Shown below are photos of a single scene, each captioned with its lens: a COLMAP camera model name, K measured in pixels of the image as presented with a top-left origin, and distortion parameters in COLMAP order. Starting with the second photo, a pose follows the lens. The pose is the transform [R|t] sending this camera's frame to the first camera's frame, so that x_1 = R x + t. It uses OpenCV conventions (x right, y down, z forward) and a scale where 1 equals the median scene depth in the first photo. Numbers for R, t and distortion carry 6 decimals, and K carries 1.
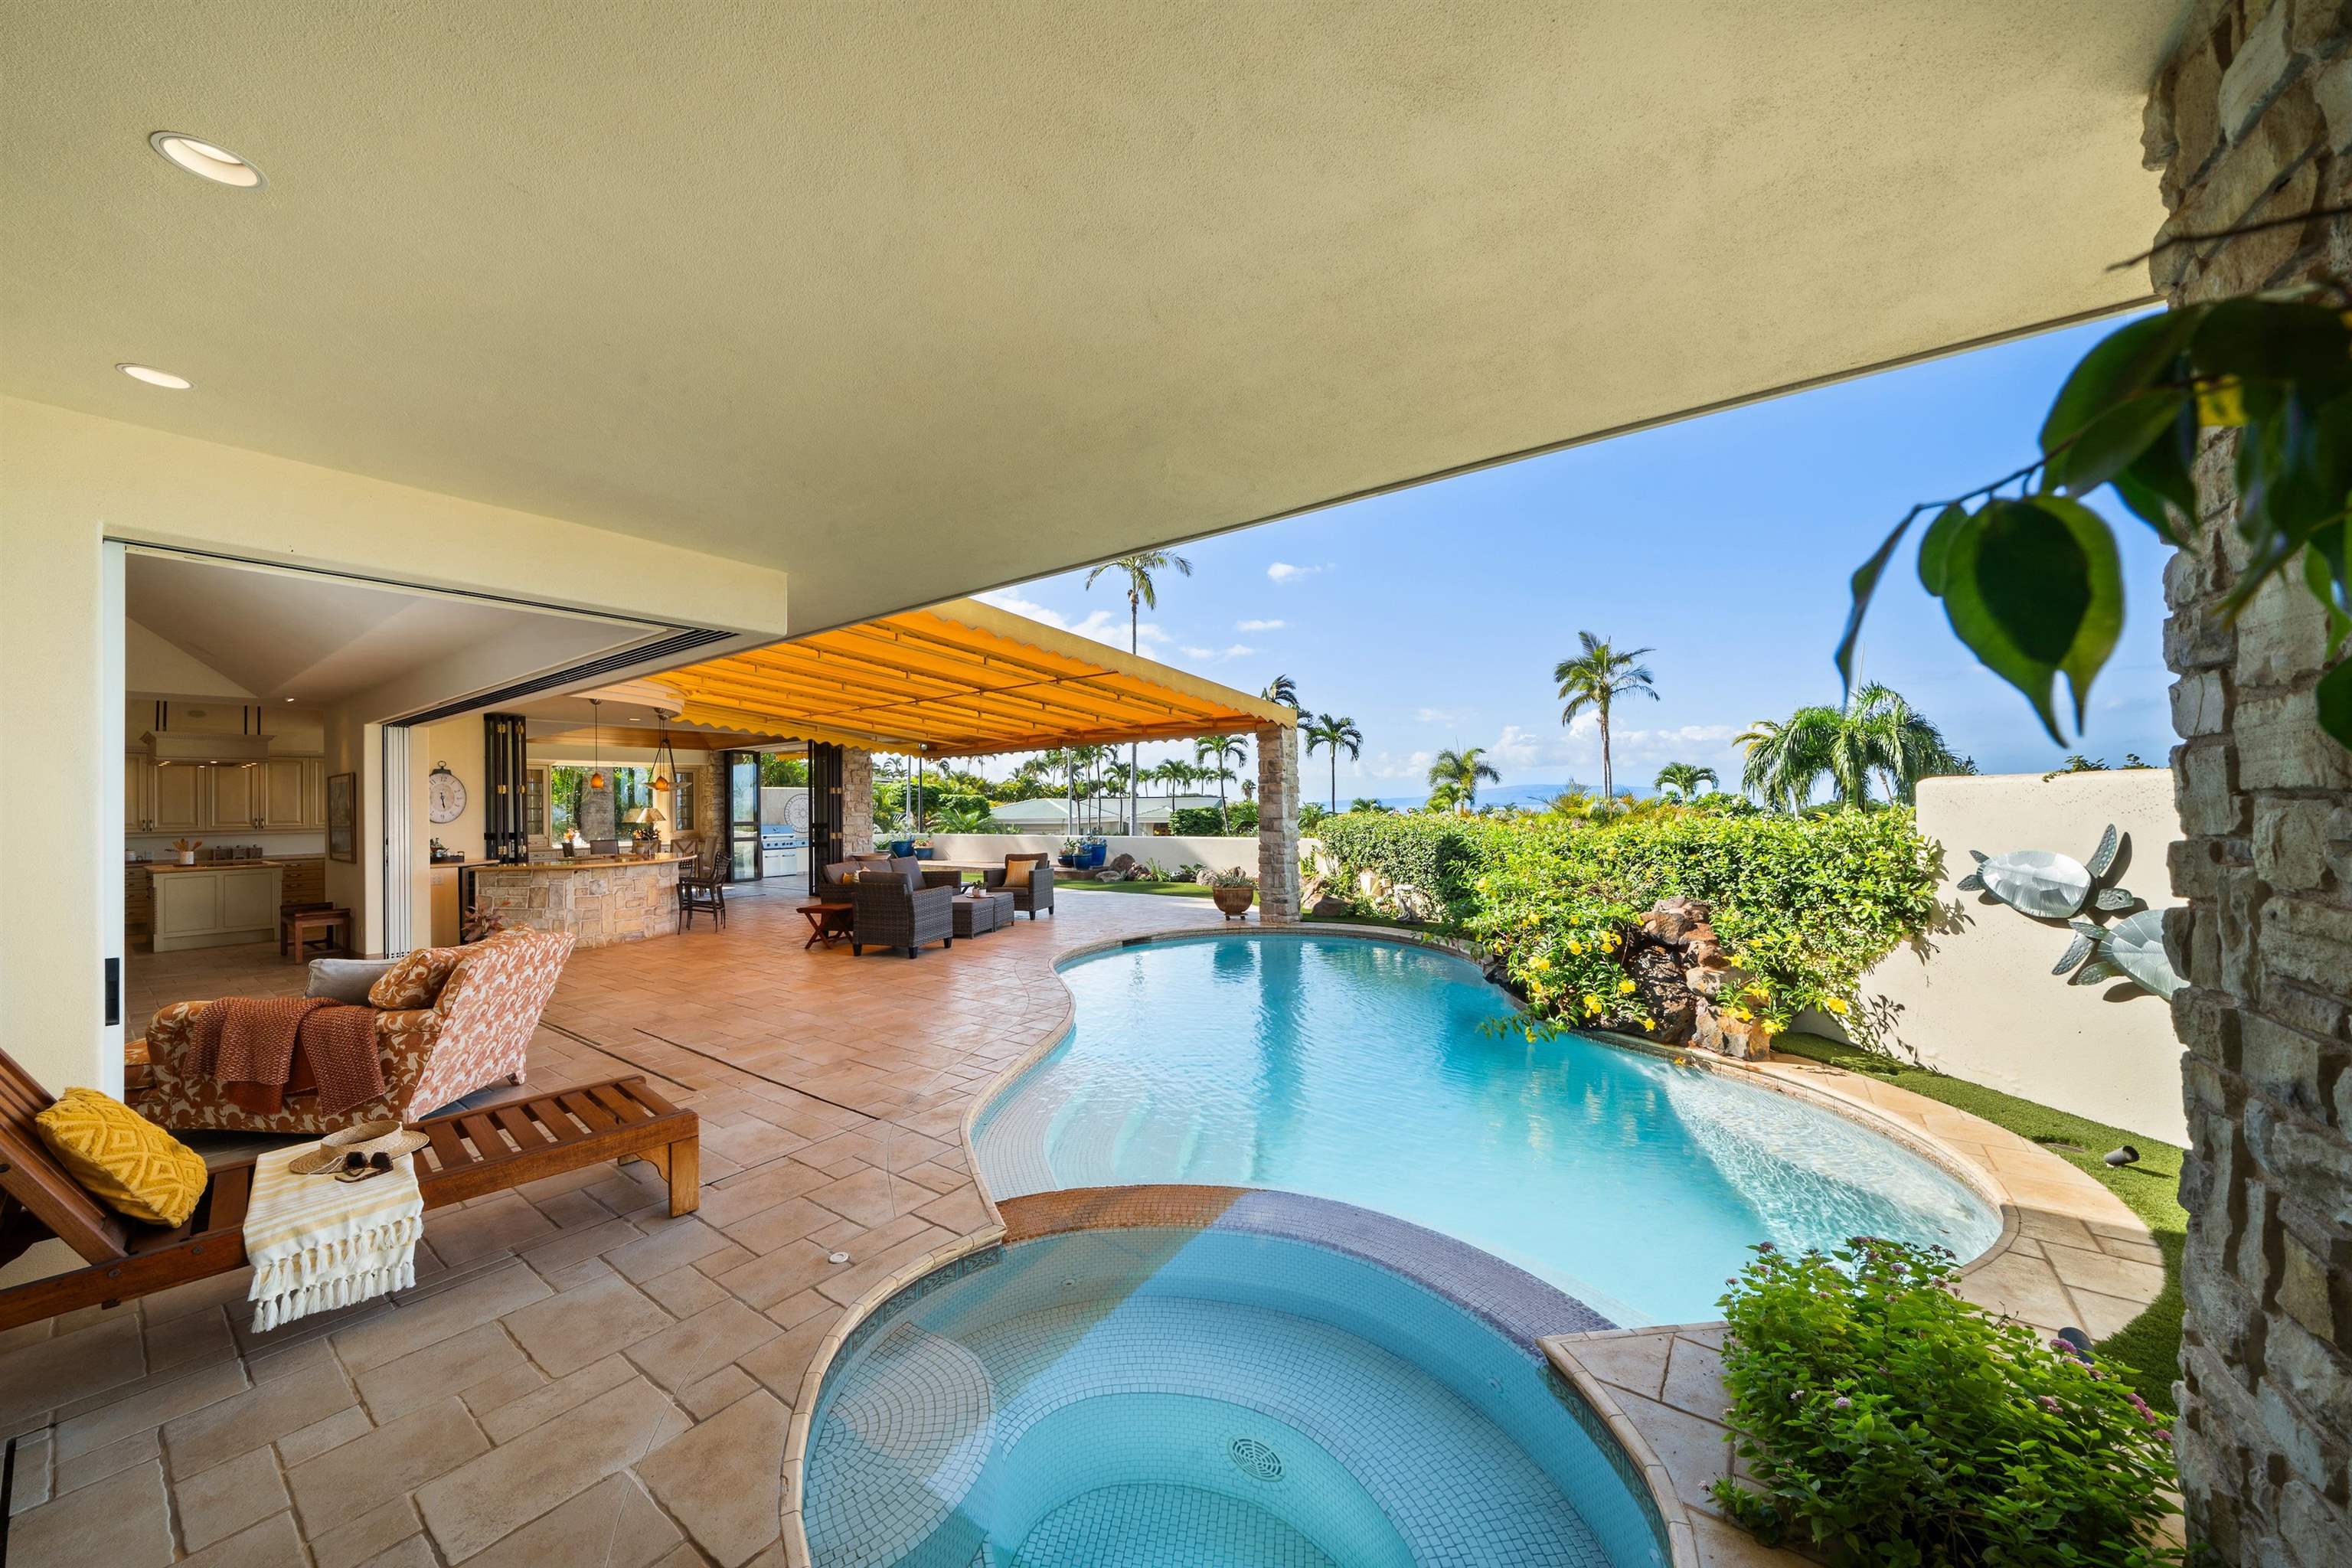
lens RADIAL K [[815.7, 0, 1184.9], [0, 815.7, 786.0], [0, 0, 1]] dist [-0.000587, -0.000122]
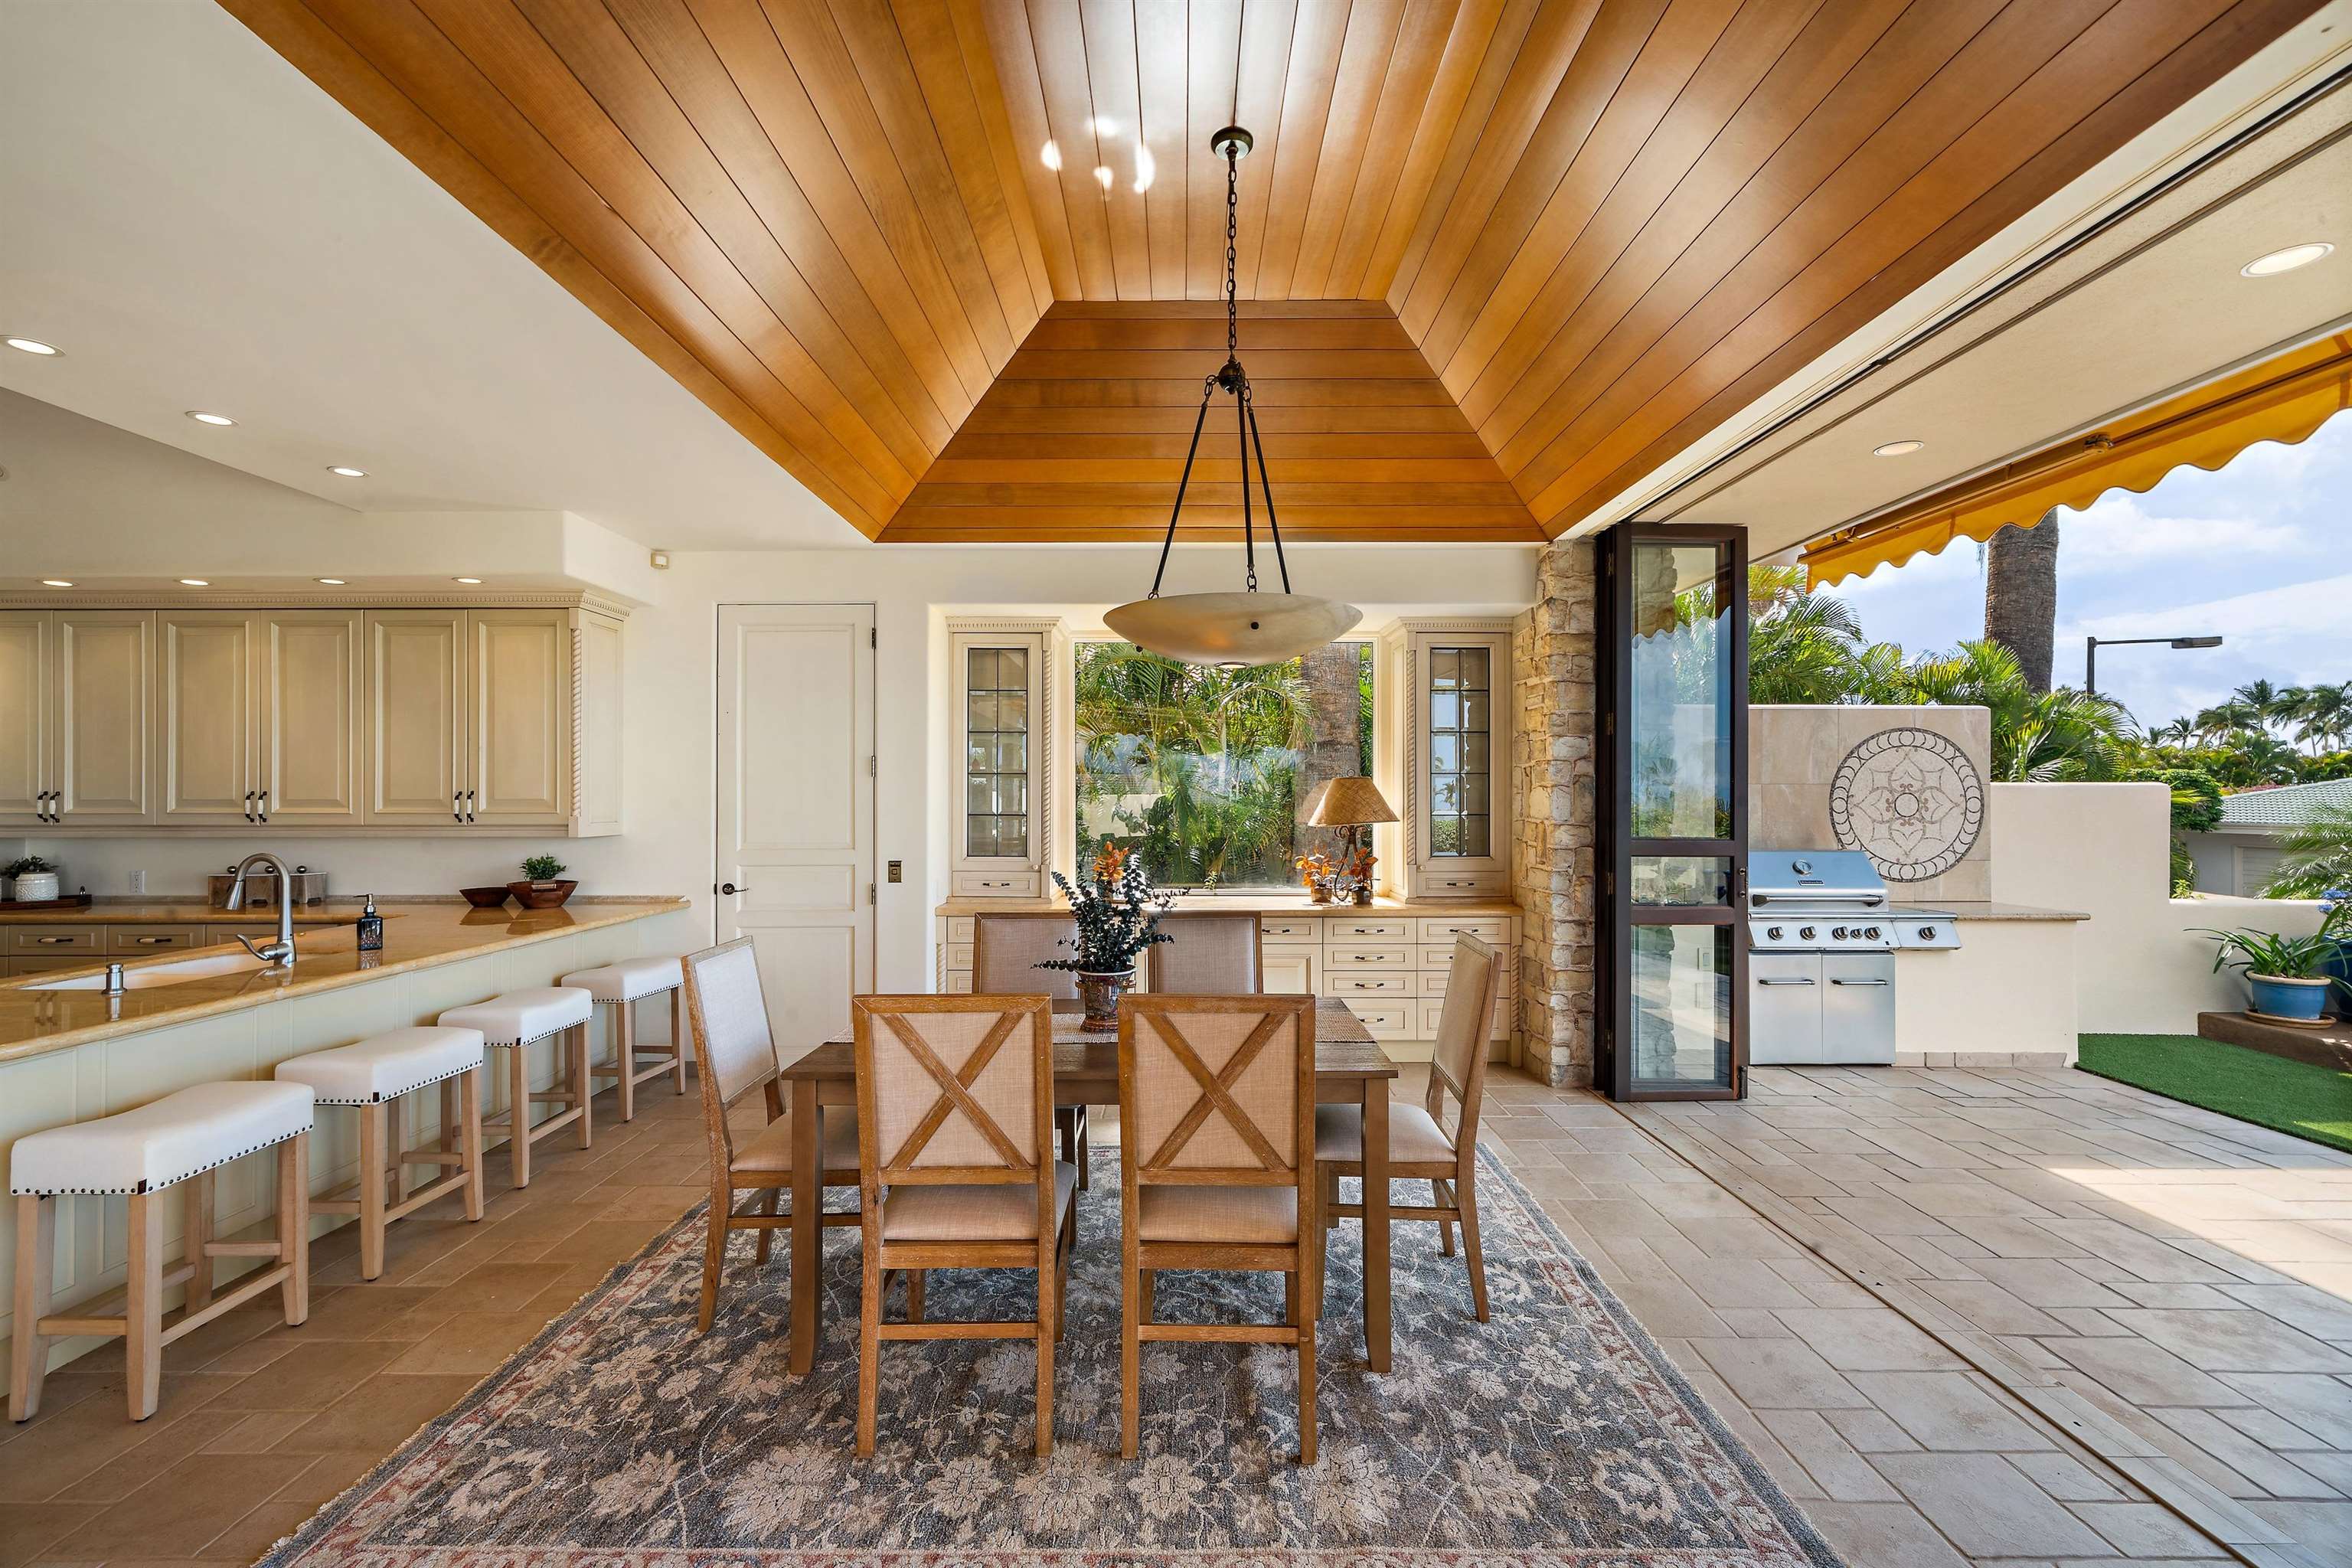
lens RADIAL K [[1025.7, 0, 1195.4], [0, 1025.7, 784.1], [0, 0, 1]] dist [-0.001269, -0.000952]
pose [[0.578987, 0.012257, -0.815245, -0.547287], [0.008810, 0.999735, 0.021288, 0.029807], [0.815289, -0.019508, 0.578725, 1.029676]]
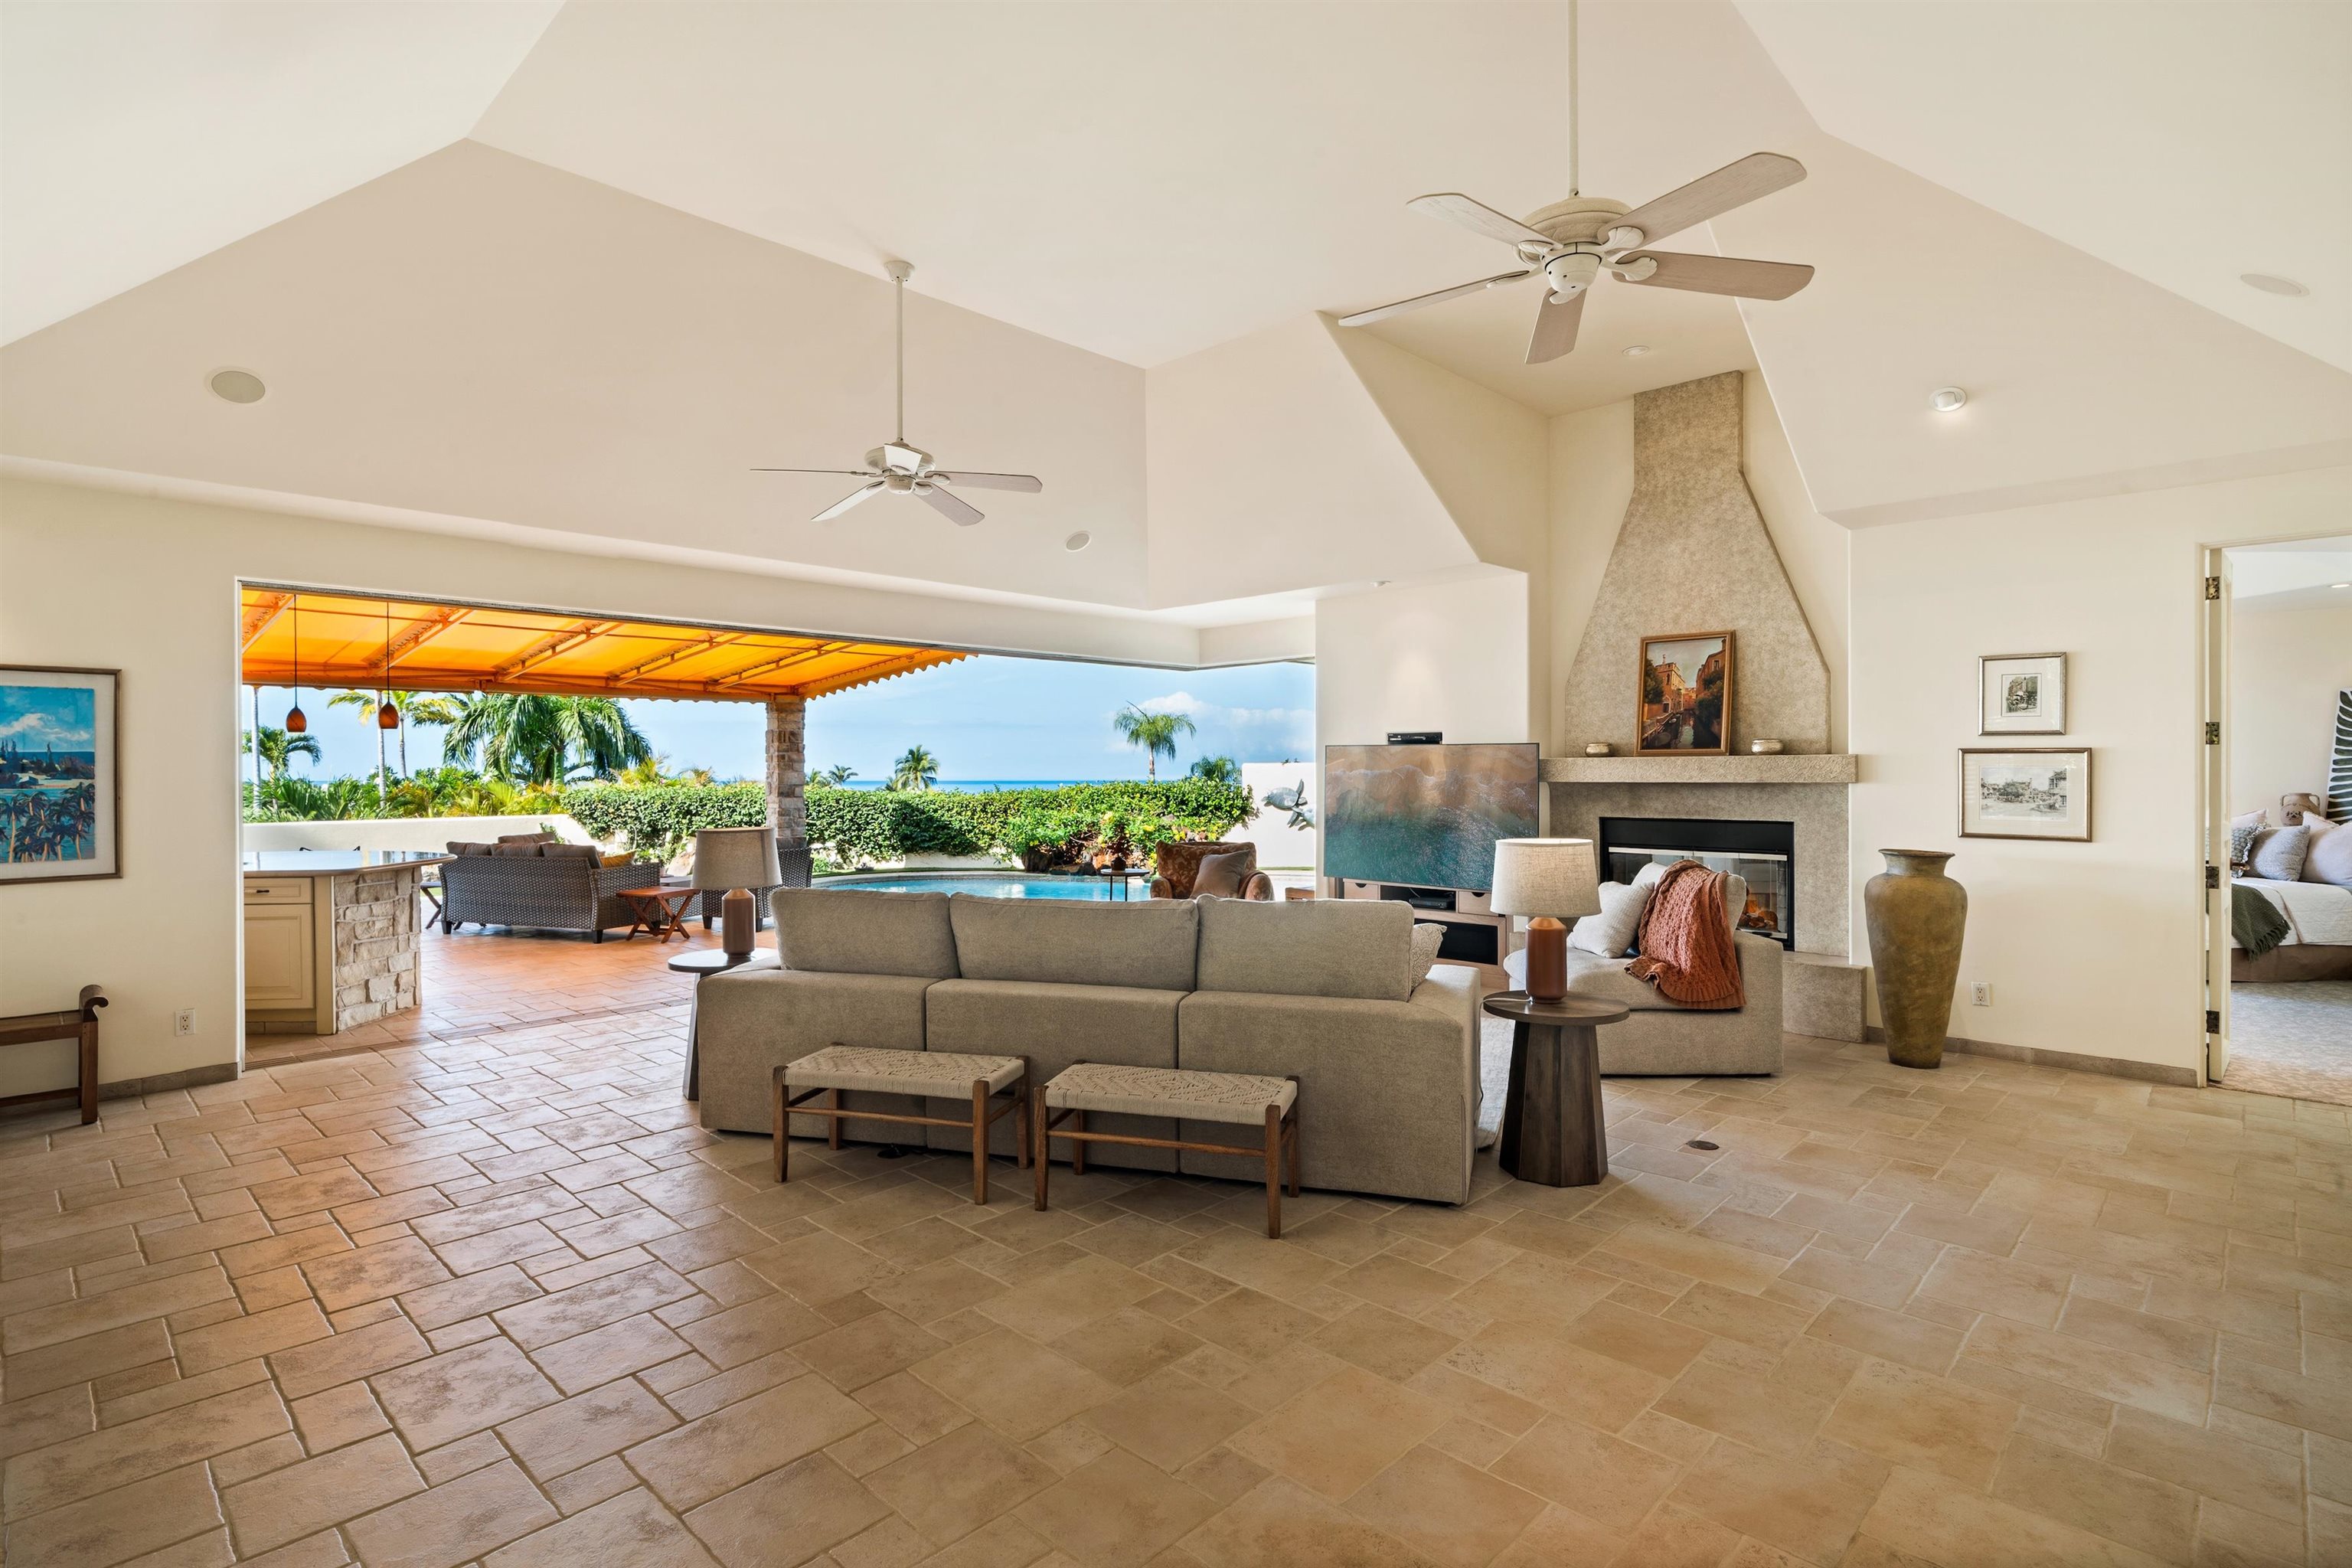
lens RADIAL K [[1125.0, 0, 1171.4], [0, 1125.0, 773.8], [0, 0, 1]] dist [-0.000315, -0.000008]
pose [[0.148546, 0.010511, 0.988850, -1.078318], [-0.019159, 0.999786, -0.007749, 0.023104], [-0.988720, -0.017795, 0.148716, 0.257116]]
